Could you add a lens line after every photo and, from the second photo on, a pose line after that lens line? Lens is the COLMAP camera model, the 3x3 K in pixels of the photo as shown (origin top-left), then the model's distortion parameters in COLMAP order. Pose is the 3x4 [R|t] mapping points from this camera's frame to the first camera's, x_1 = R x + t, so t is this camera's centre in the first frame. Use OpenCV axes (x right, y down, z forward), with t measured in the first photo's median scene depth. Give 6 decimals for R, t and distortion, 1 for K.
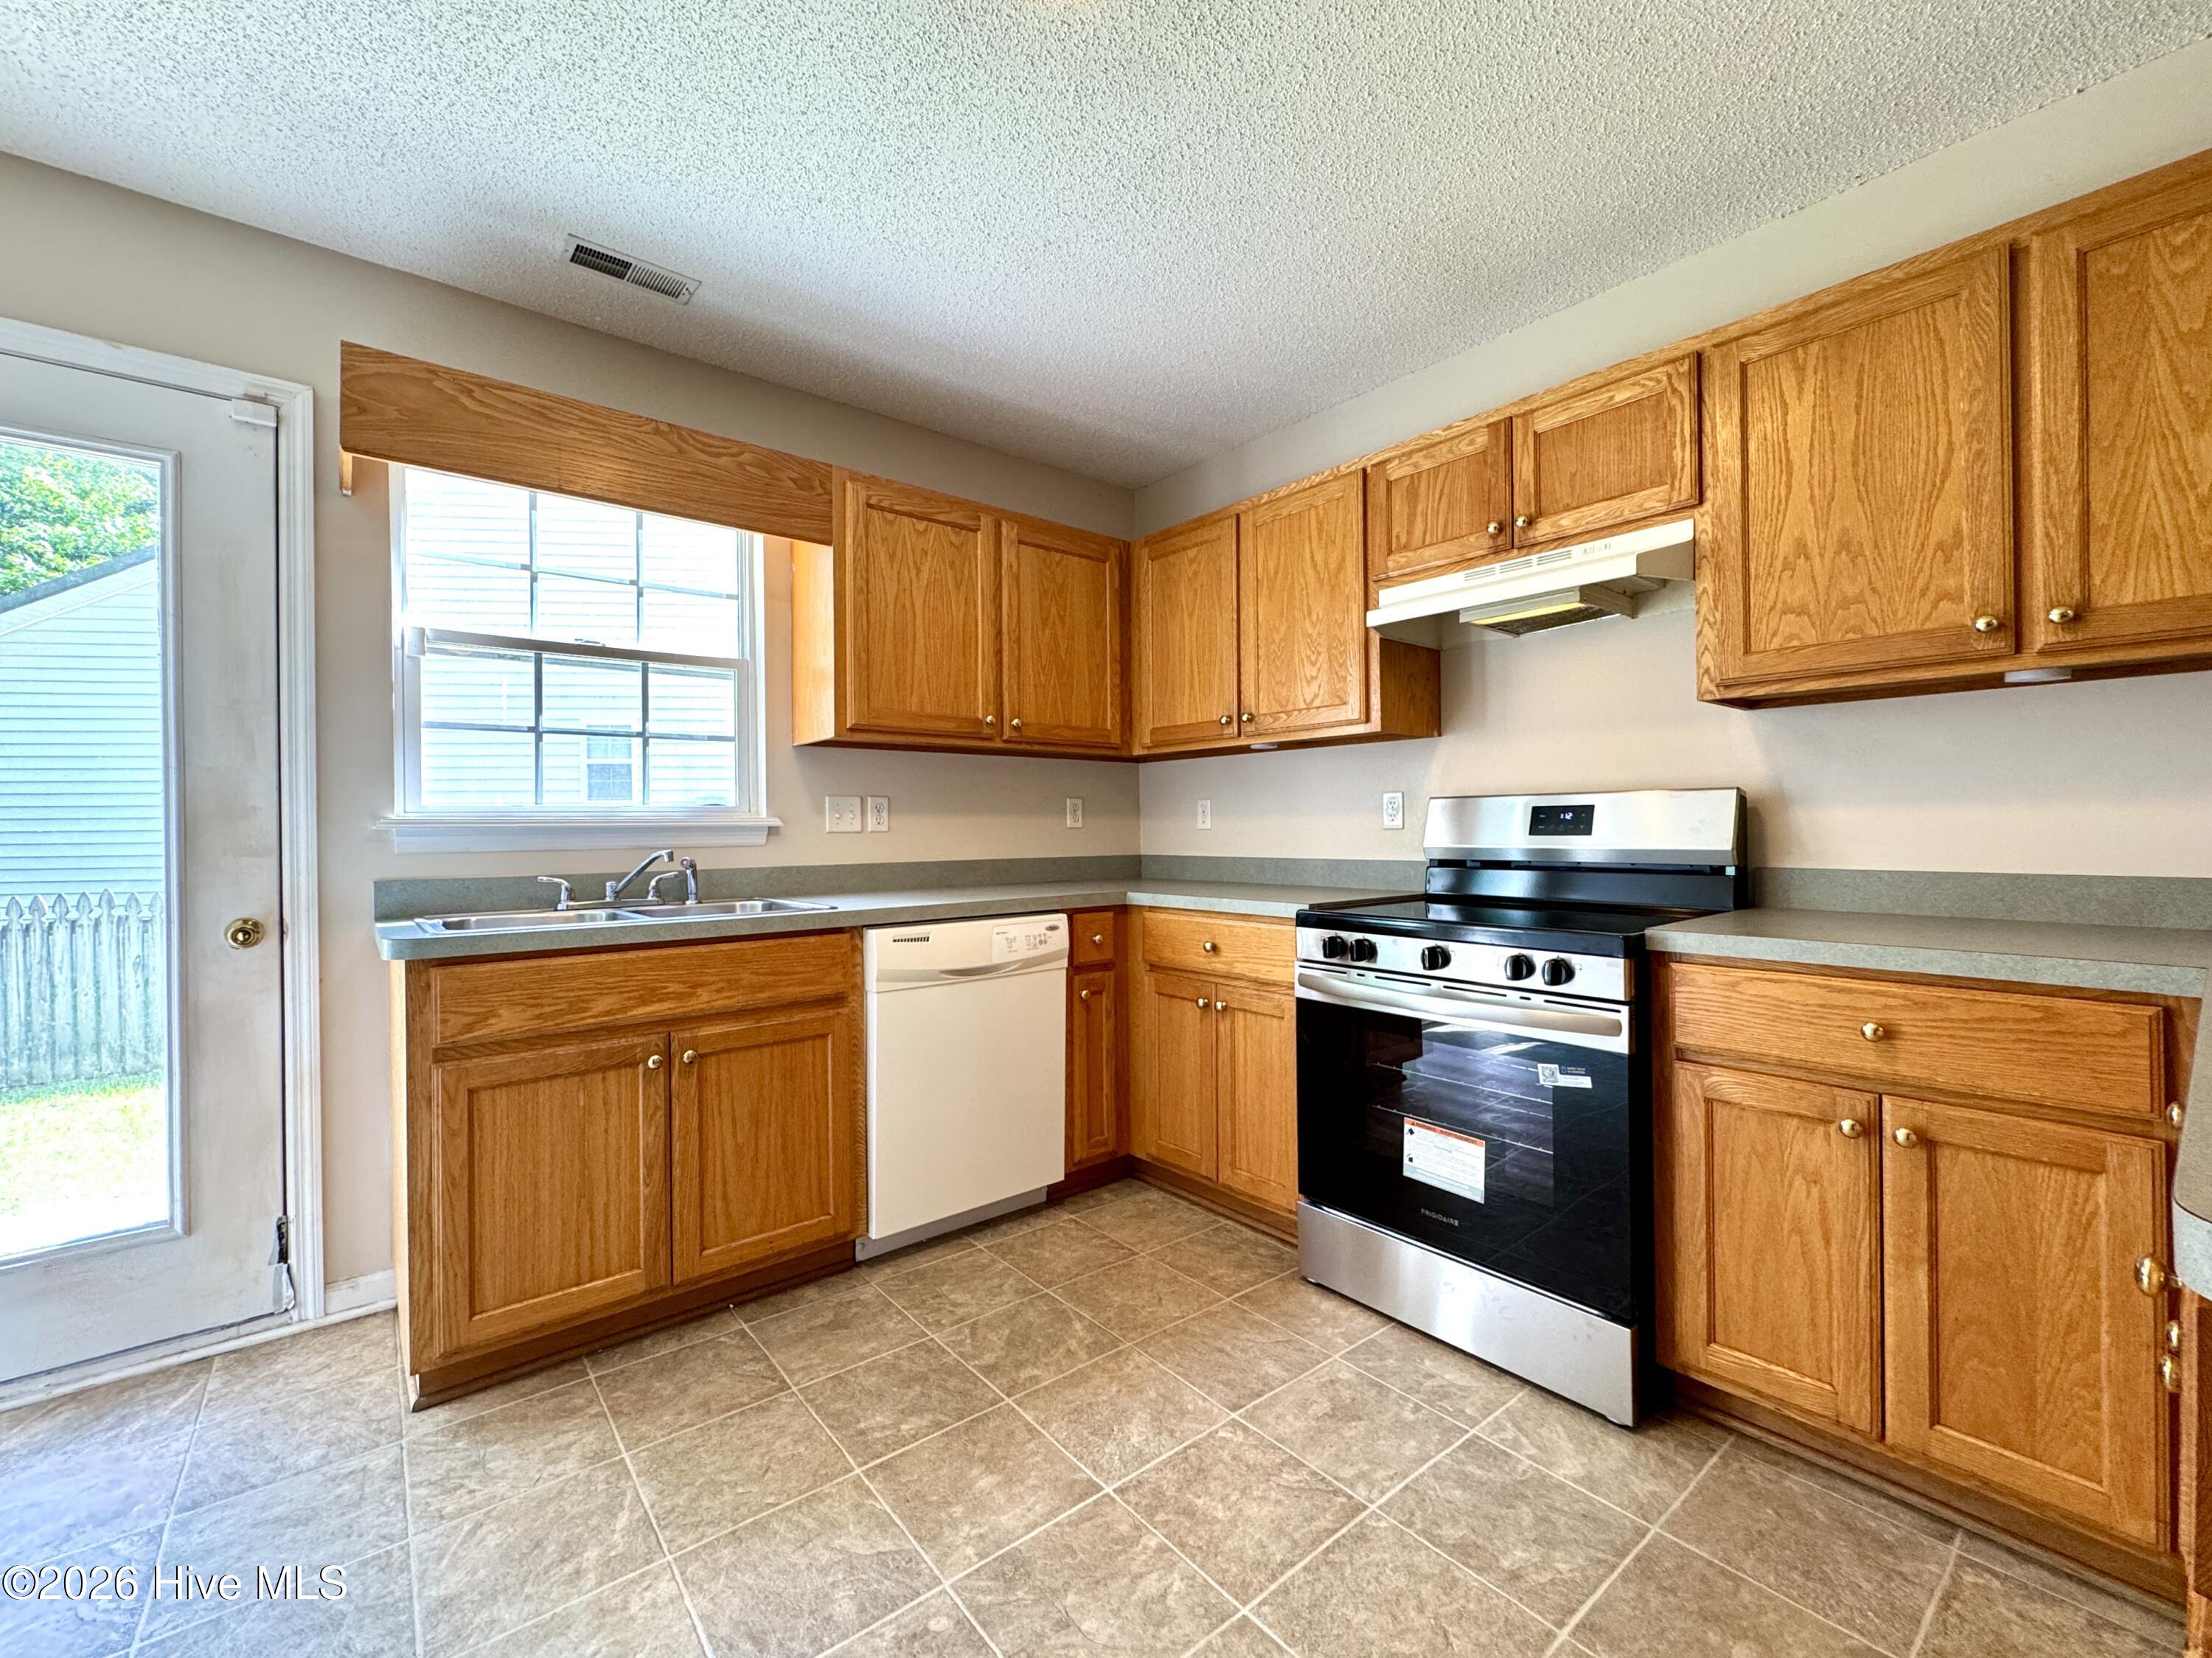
lens RADIAL K [[887.1, 0, 1083.6], [0, 887.1, 832.5], [0, 0, 1]] dist [-0.005682, 0.000044]
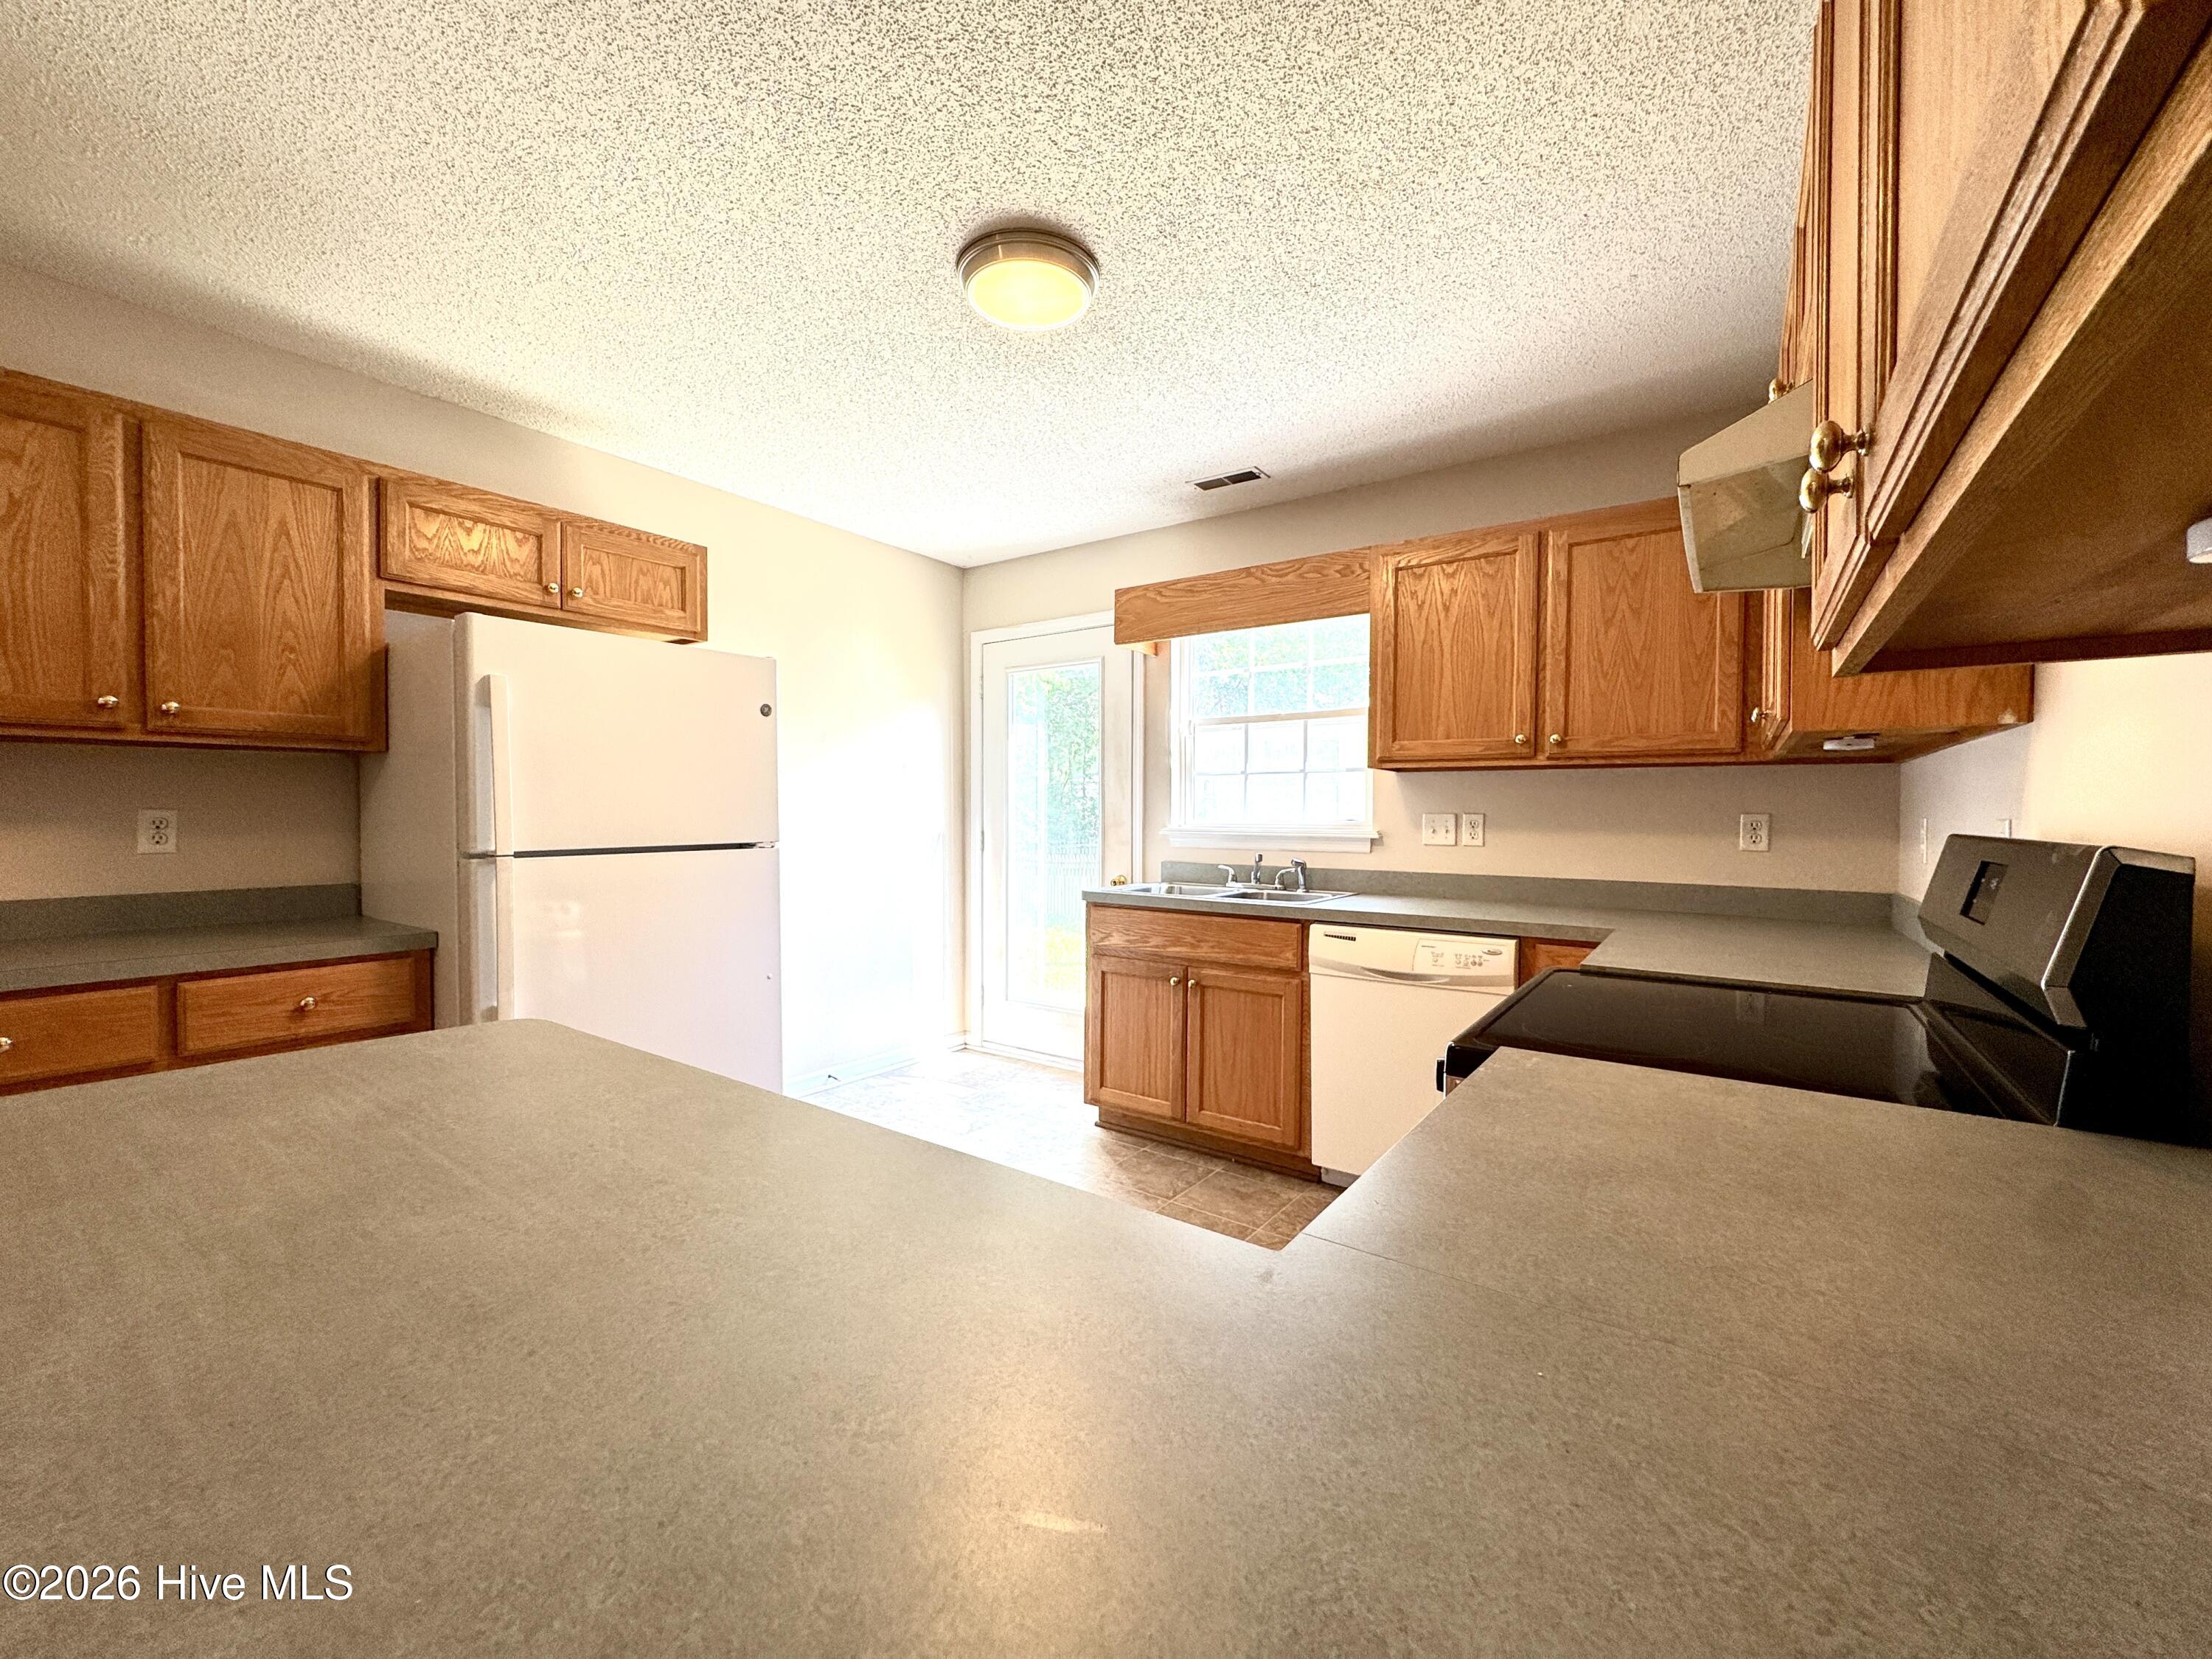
lens RADIAL K [[887.2, 0, 1123.2], [0, 887.2, 827.7], [0, 0, 1]] dist [-0.005682, 0.000044]
pose [[0.296819, 0.026668, -0.954561, 0.928589], [-0.015916, 0.999609, 0.022978, -0.056527], [0.954801, 0.008373, 0.297127, 0.362820]]
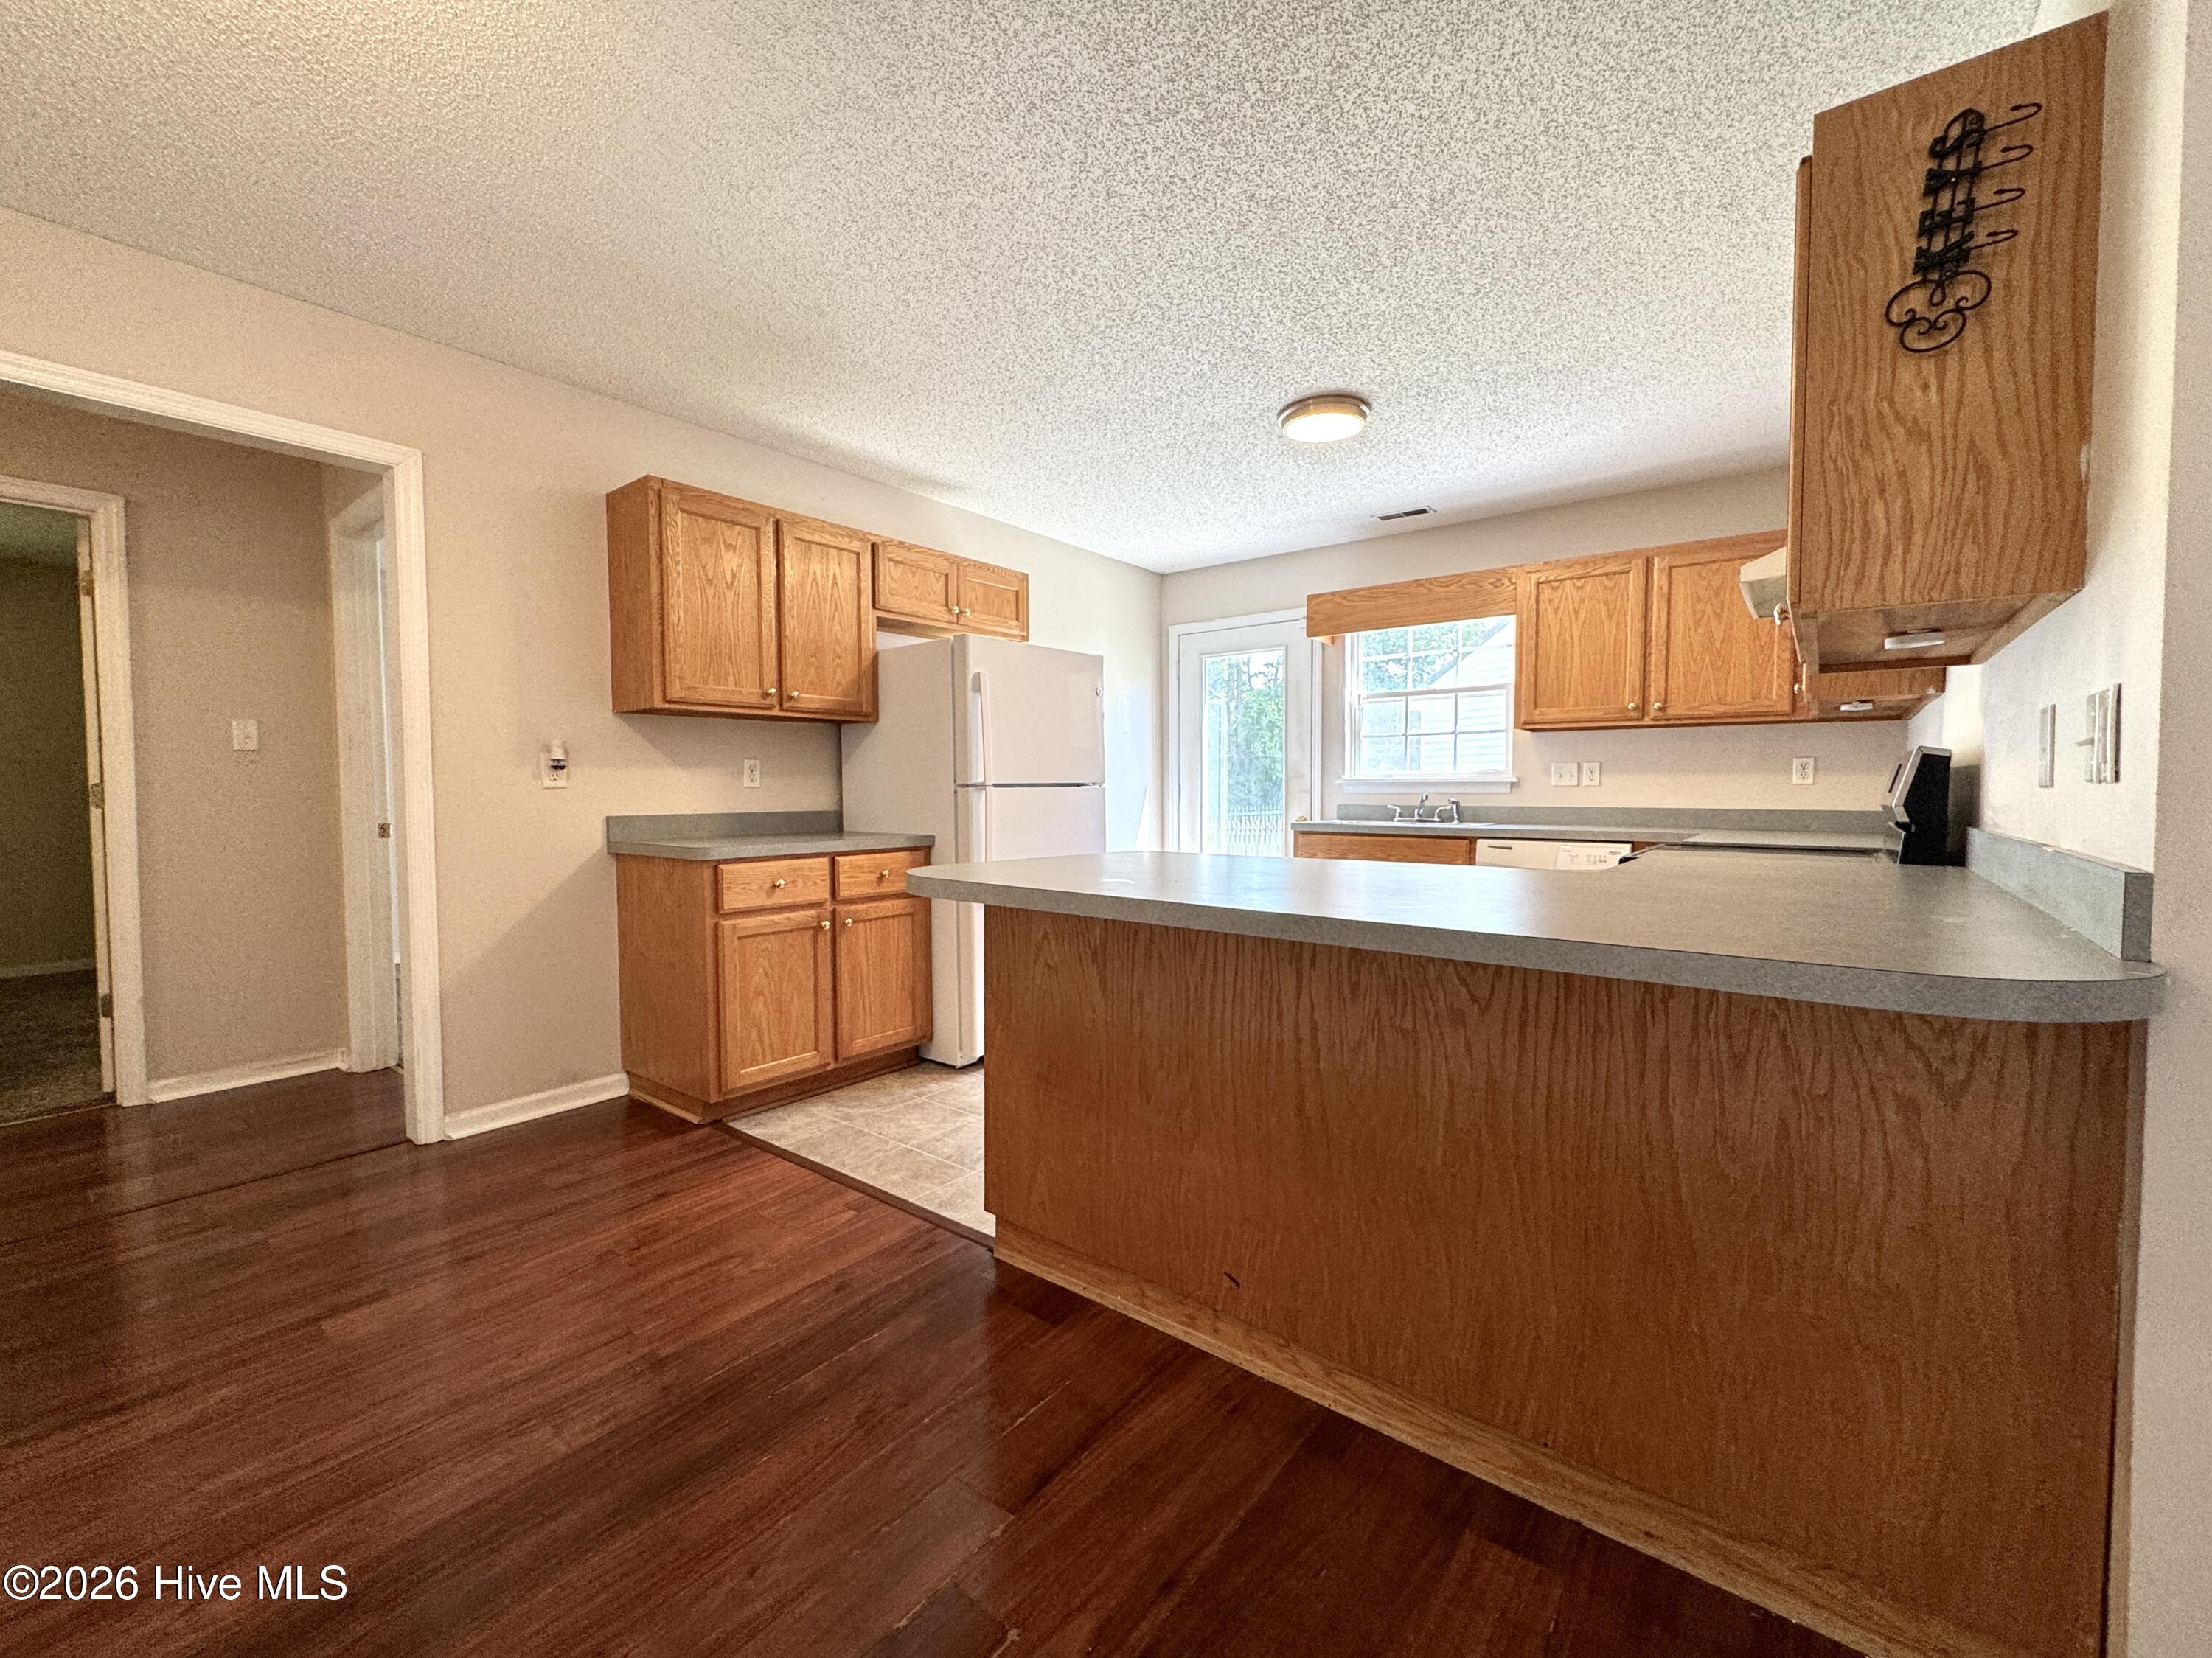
lens RADIAL K [[887.1, 0, 1143.5], [0, 887.1, 819.0], [0, 0, 1]] dist [-0.005682, 0.000044]
pose [[0.245519, 0.043093, -0.968433, 1.365169], [-0.009719, 0.999071, 0.041993, -0.003103], [0.969343, -0.000898, 0.245710, -0.098107]]
